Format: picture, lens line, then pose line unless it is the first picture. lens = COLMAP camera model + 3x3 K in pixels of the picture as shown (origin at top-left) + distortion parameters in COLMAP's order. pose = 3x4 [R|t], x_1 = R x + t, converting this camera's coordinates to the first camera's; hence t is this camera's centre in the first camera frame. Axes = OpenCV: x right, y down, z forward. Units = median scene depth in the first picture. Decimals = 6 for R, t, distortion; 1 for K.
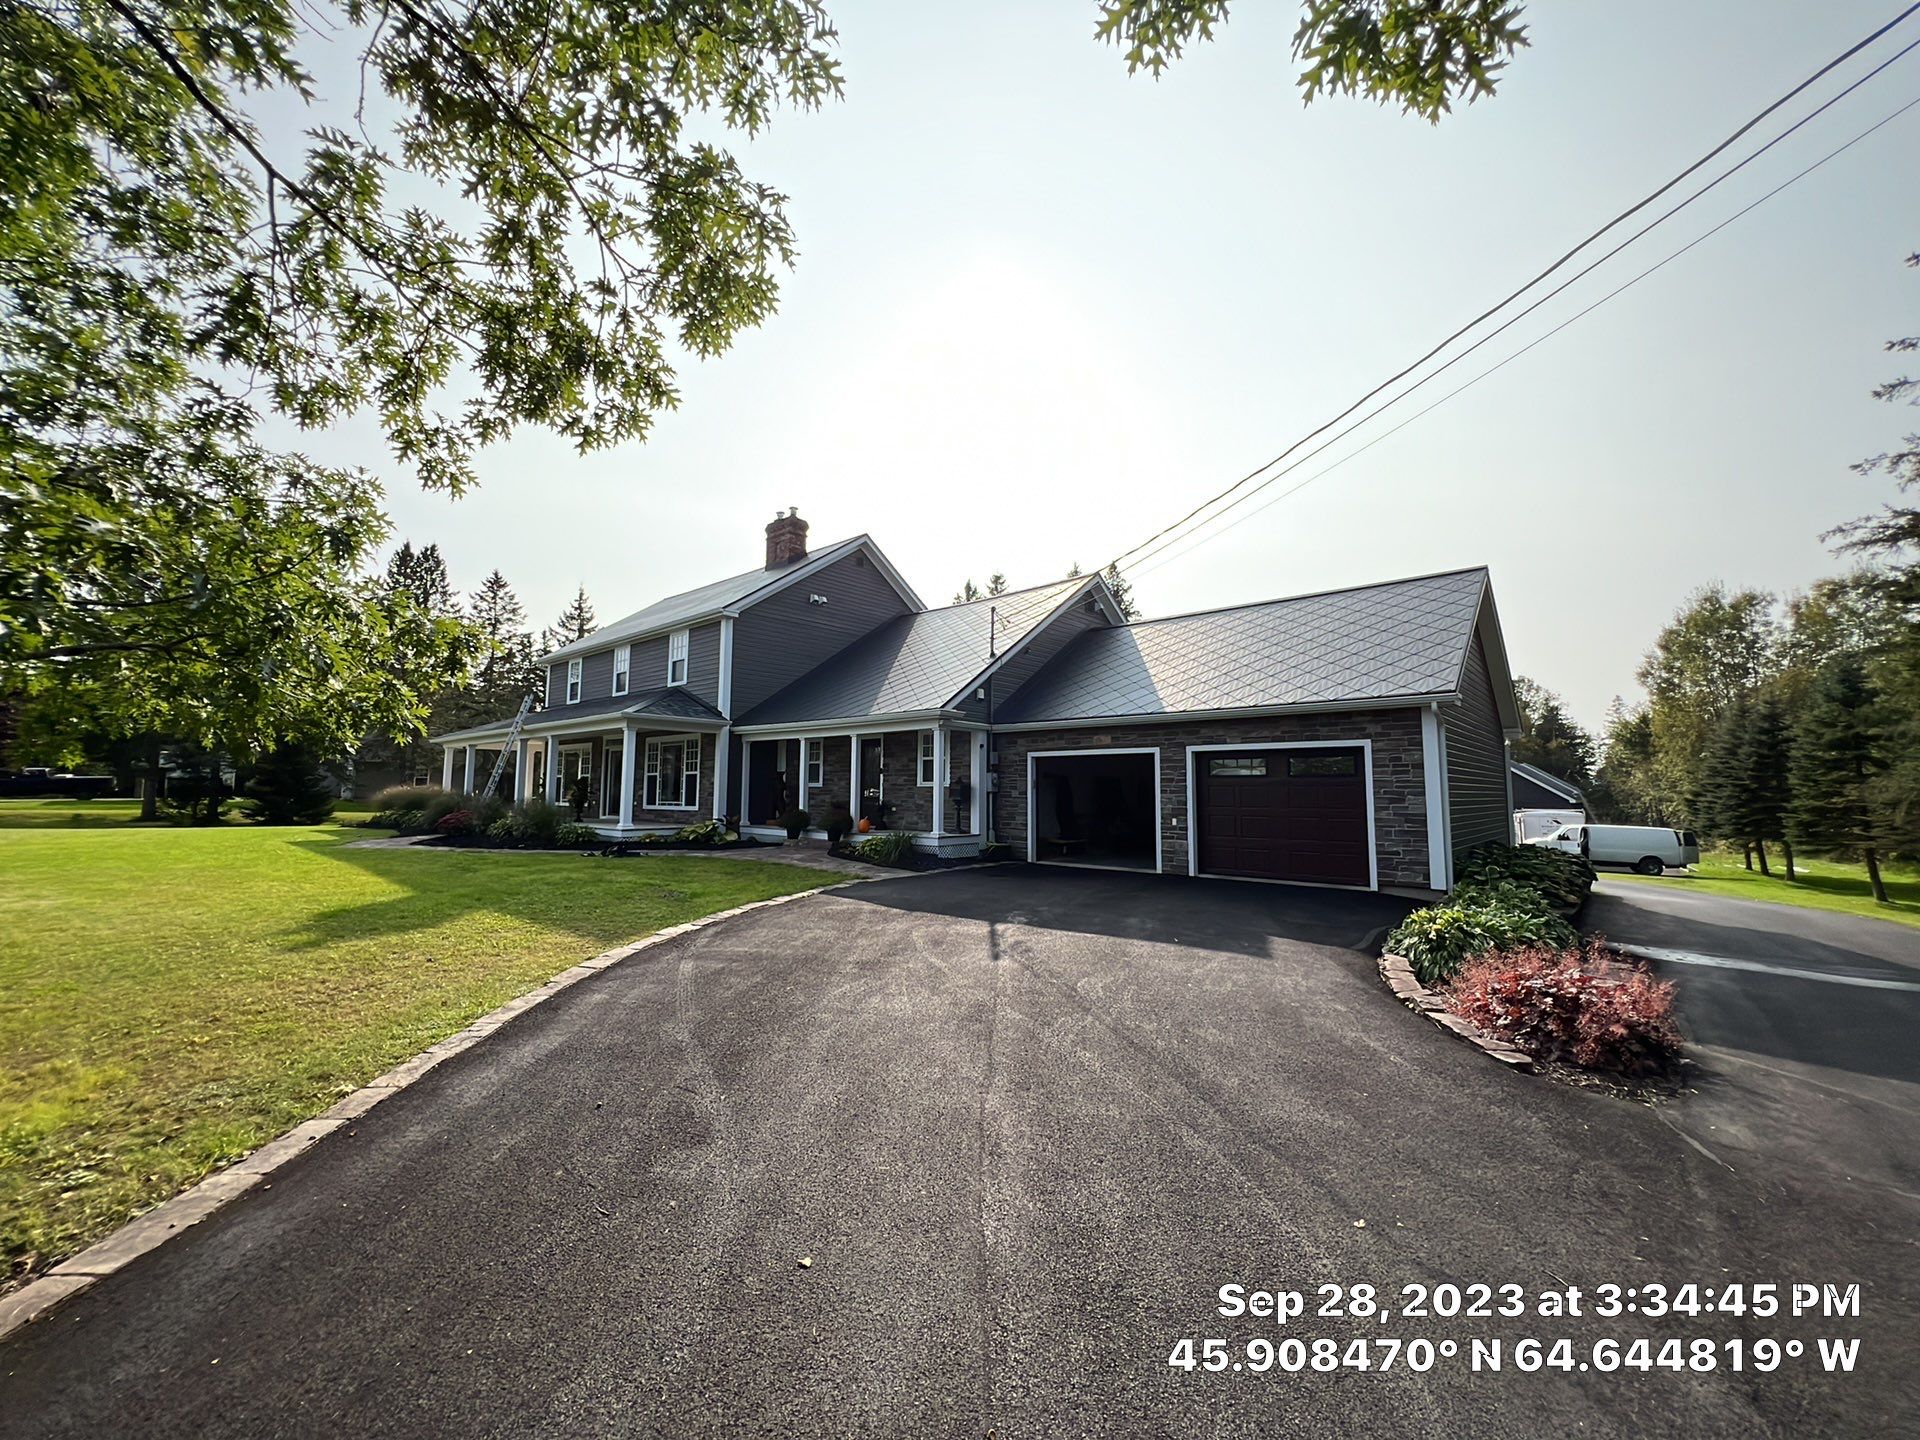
lens RADIAL K [[775.5, 0, 960.0], [0, 775.5, 720.0], [0, 0, 1]] dist [0.002012, 0.000040]
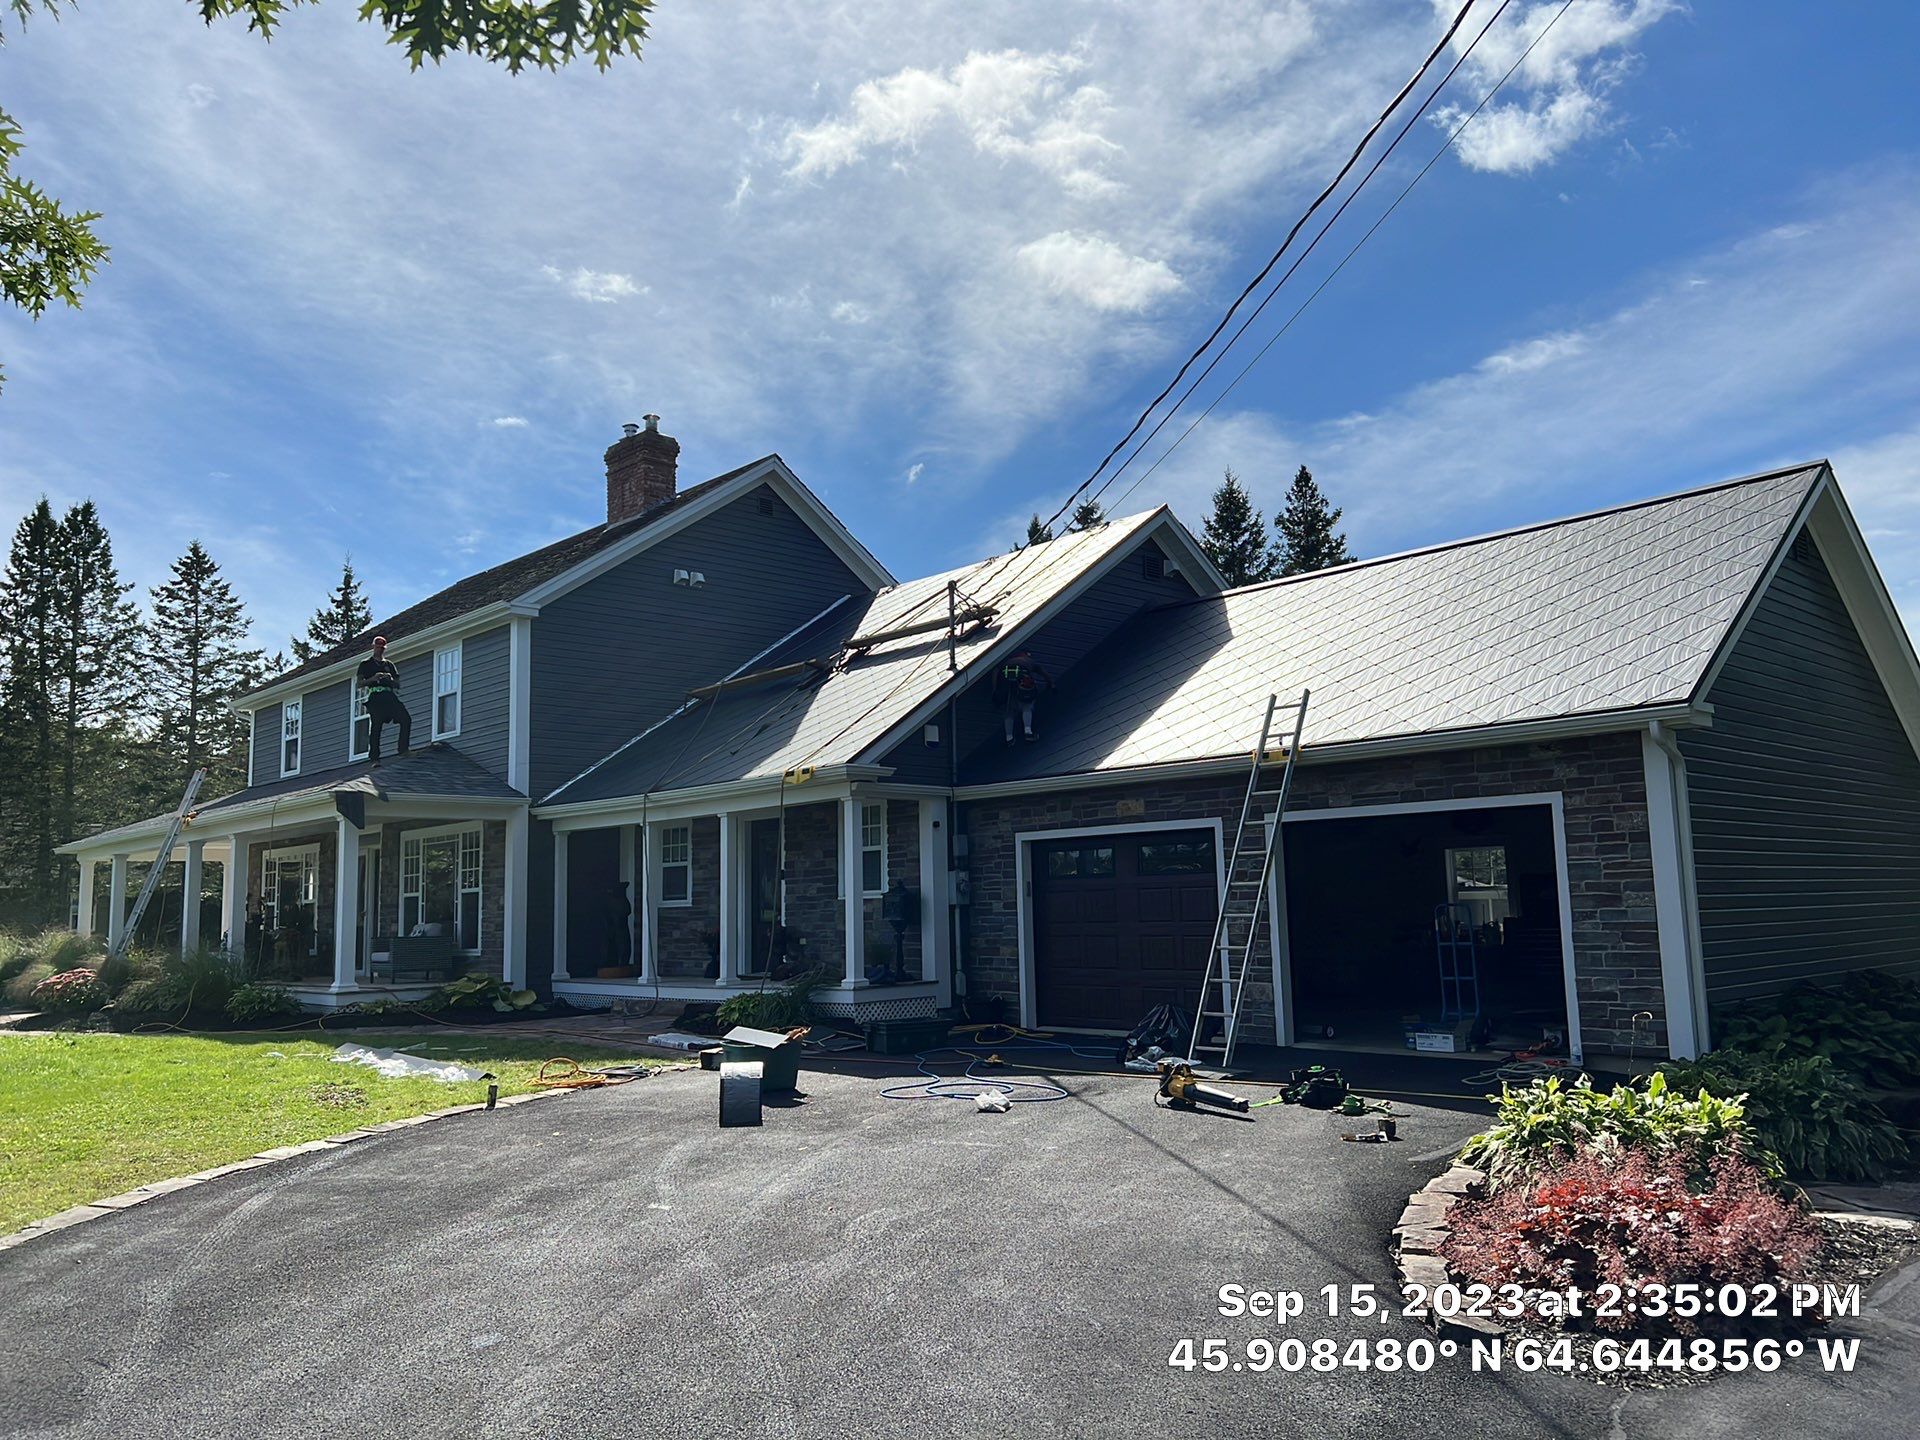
lens RADIAL K [[1447.0, 0, 963.9], [0, 1447.0, 744.2], [0, 0, 1]] dist [0.108029, -0.133727]
pose [[0.995494, -0.041650, -0.085185, 0.131490], [0.039936, 0.998966, -0.021729, -0.002166], [0.086002, 0.018229, 0.996128, -0.058630]]
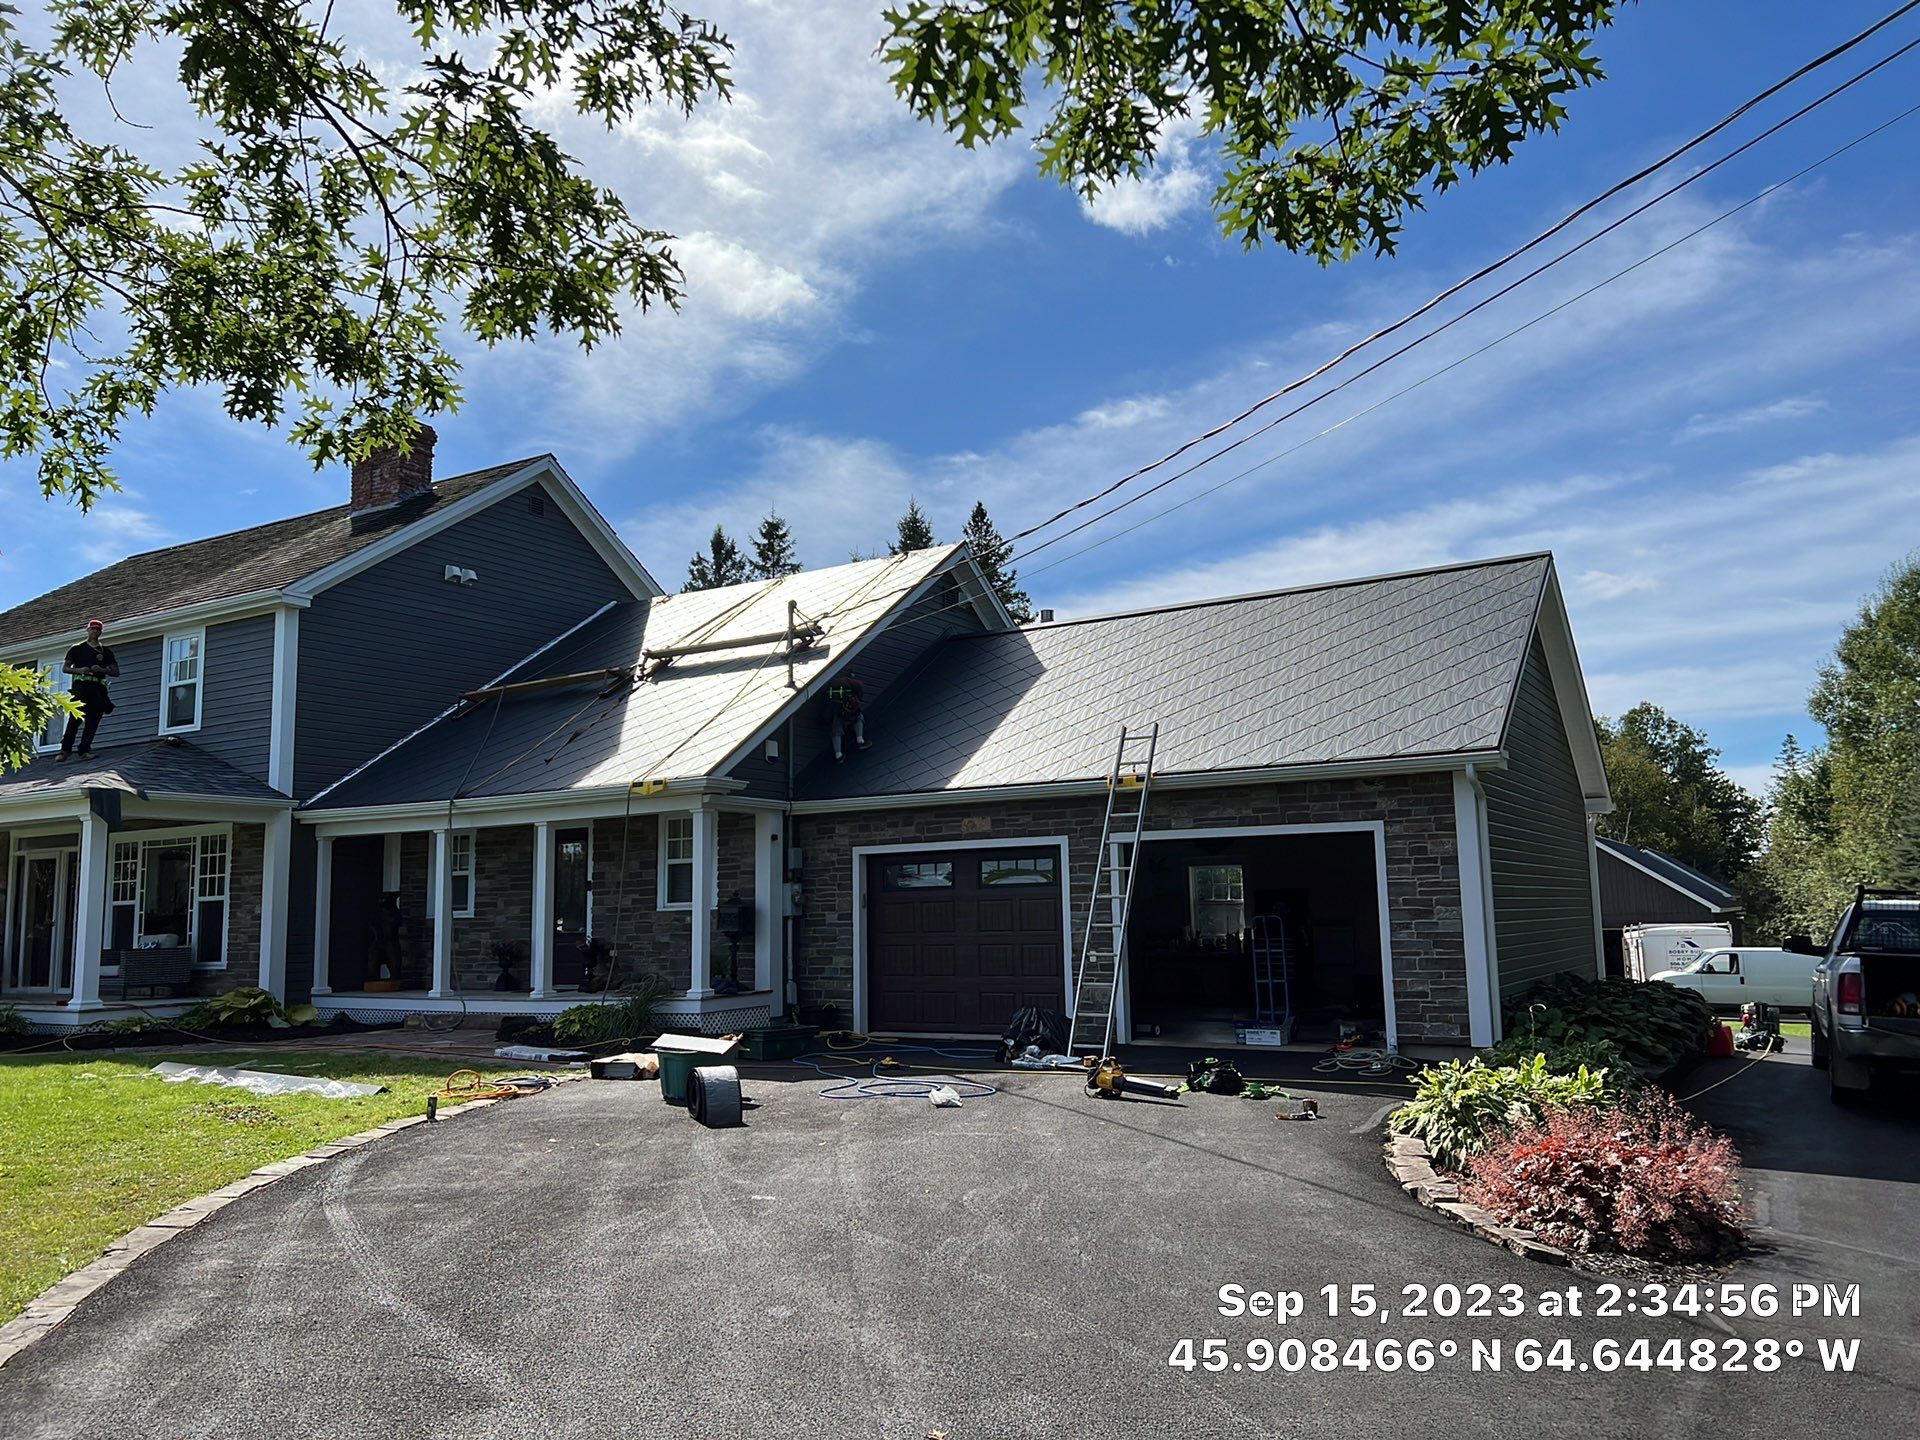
lens RADIAL K [[1447.0, 0, 963.9], [0, 1447.0, 744.2], [0, 0, 1]] dist [0.108029, -0.133727]
pose [[0.982785, -0.005011, 0.184683, -0.030550], [0.009736, 0.999648, -0.024685, -0.008509], [-0.184494, 0.026058, 0.982488, -0.098656]]
